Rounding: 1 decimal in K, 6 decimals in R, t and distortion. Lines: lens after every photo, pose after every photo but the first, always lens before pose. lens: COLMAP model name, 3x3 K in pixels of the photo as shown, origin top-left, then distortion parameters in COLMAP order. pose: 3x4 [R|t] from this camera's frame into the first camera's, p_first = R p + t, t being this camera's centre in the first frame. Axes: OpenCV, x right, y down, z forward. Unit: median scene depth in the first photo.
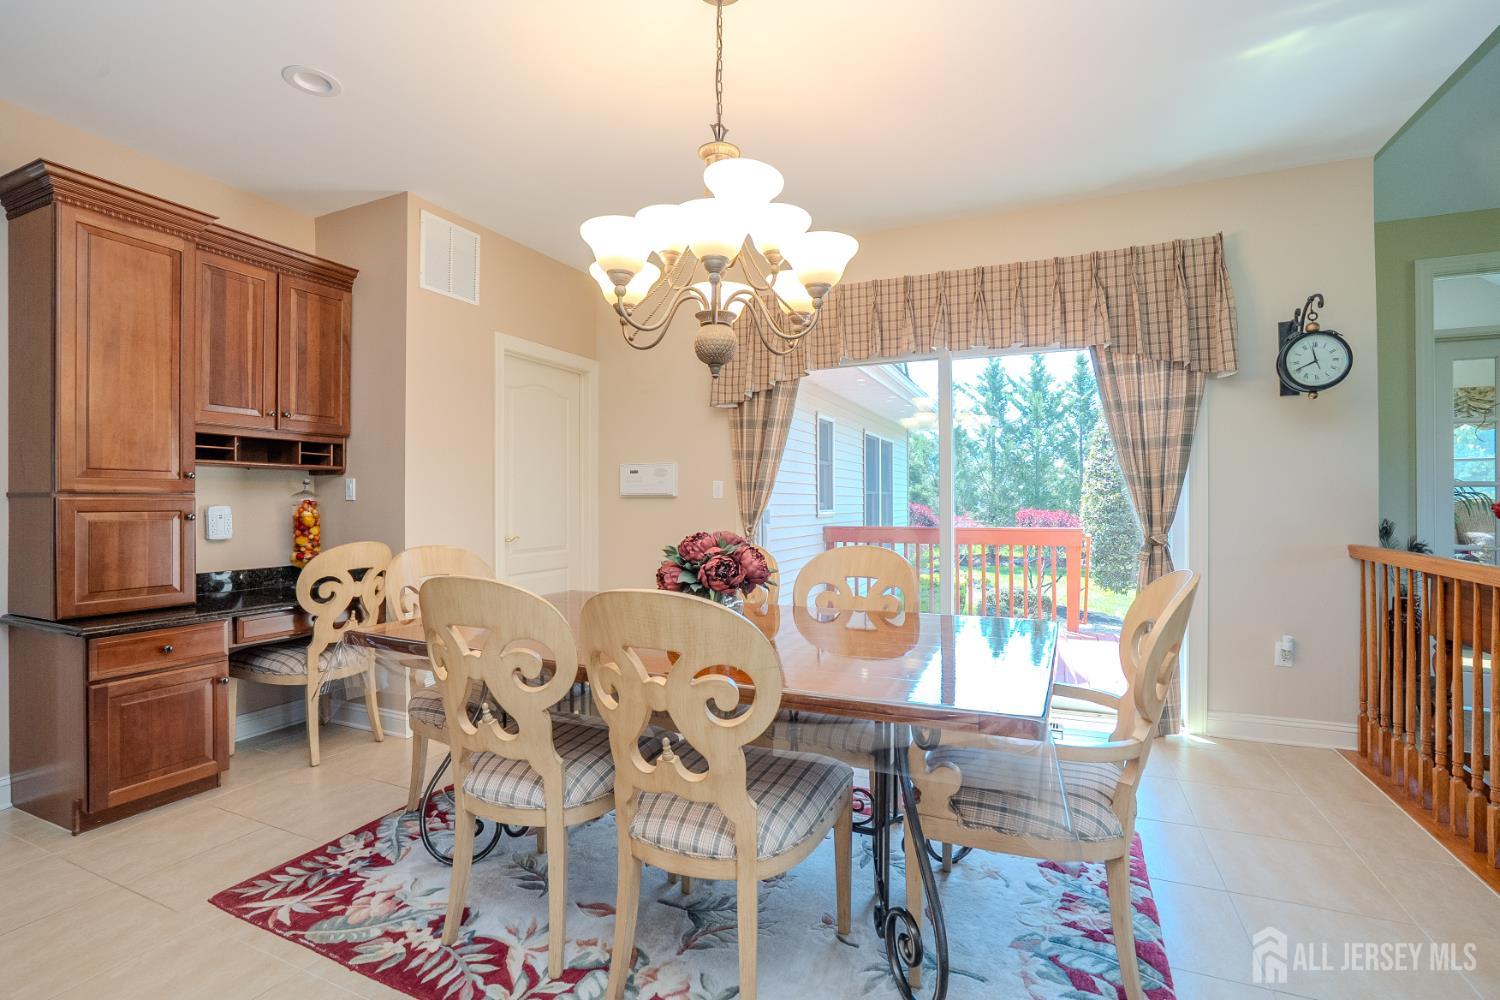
lens RADIAL K [[685.9, 0, 746.3], [0, 685.9, 502.0], [0, 0, 1]] dist [-0.000433, 0.000005]
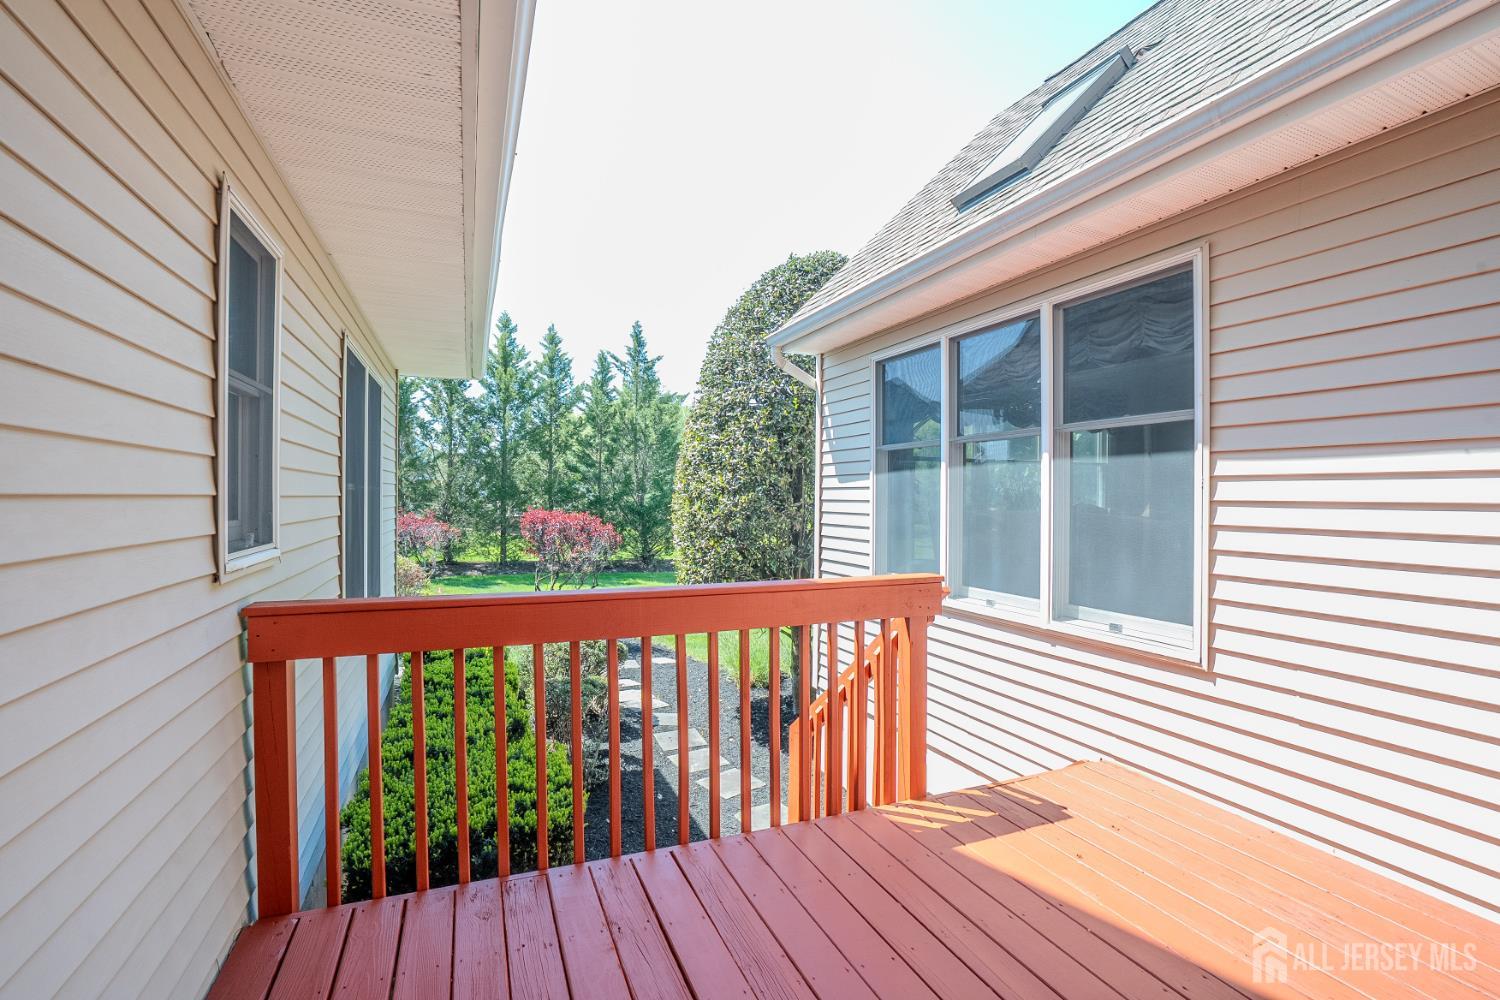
lens RADIAL K [[685.9, 0, 749.9], [0, 685.9, 501.5], [0, 0, 1]] dist [-0.000433, 0.000005]
pose [[0.689826, -0.000944, 0.723975, 0.015284], [-0.006582, 0.999950, 0.007576, -0.003343], [-0.723945, -0.009991, 0.689785, 0.188894]]
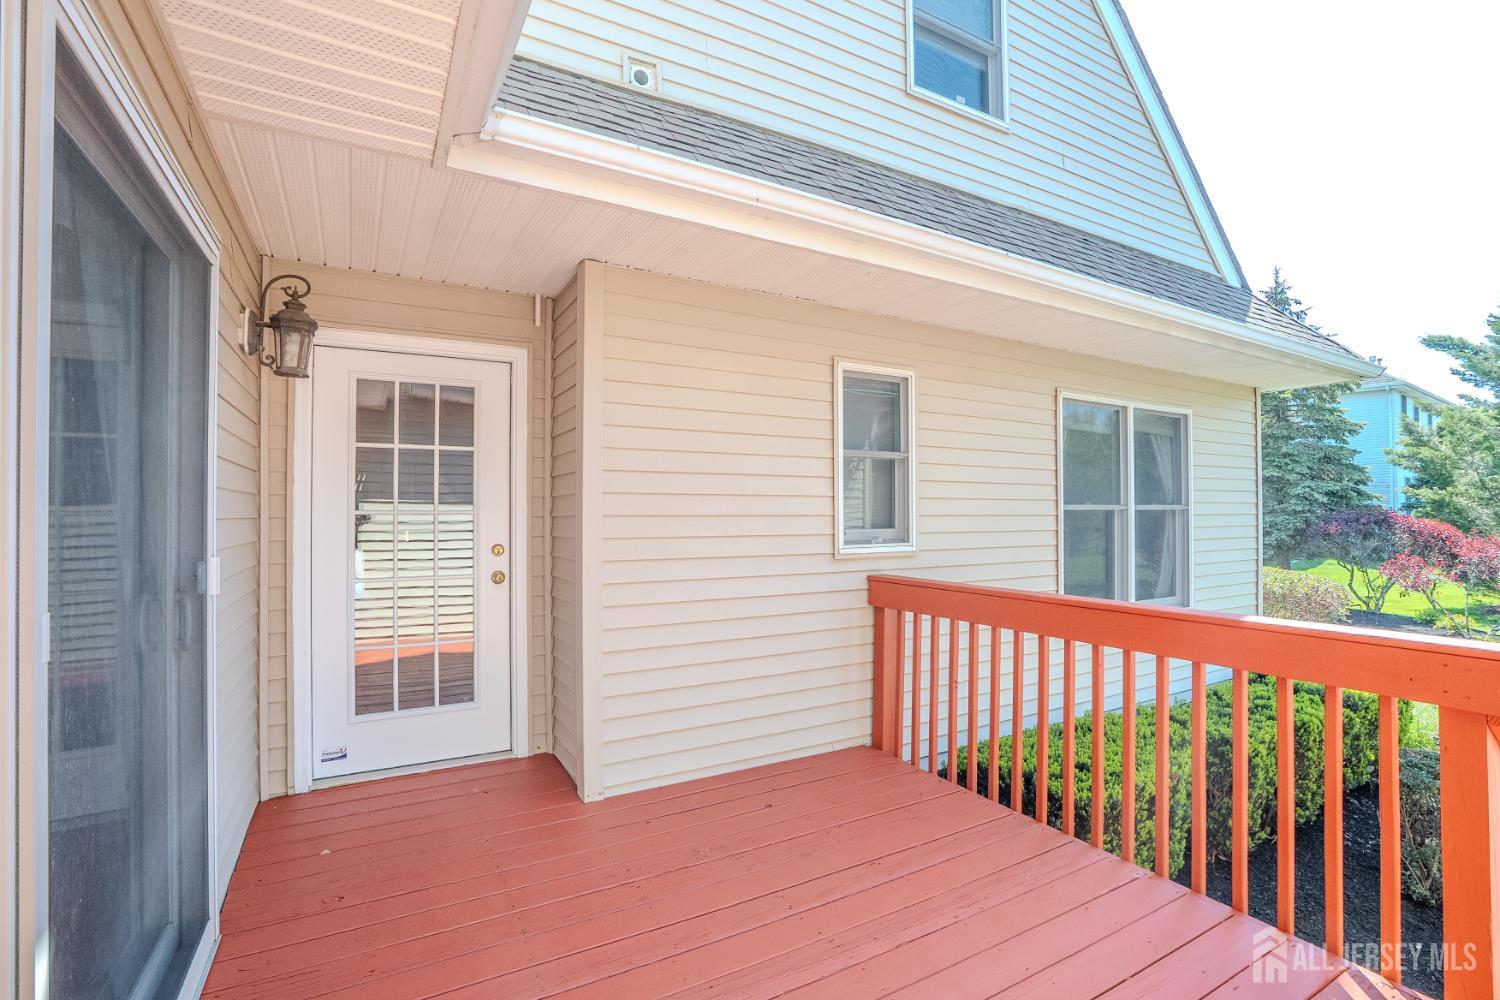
lens RADIAL K [[685.9, 0, 755.1], [0, 685.9, 512.0], [0, 0, 1]] dist [-0.000433, 0.000005]
pose [[0.811984, -0.008133, -0.583623, 0.100317], [0.006216, 0.999967, -0.005287, -0.002951], [0.583647, 0.000665, 0.812008, 0.151300]]
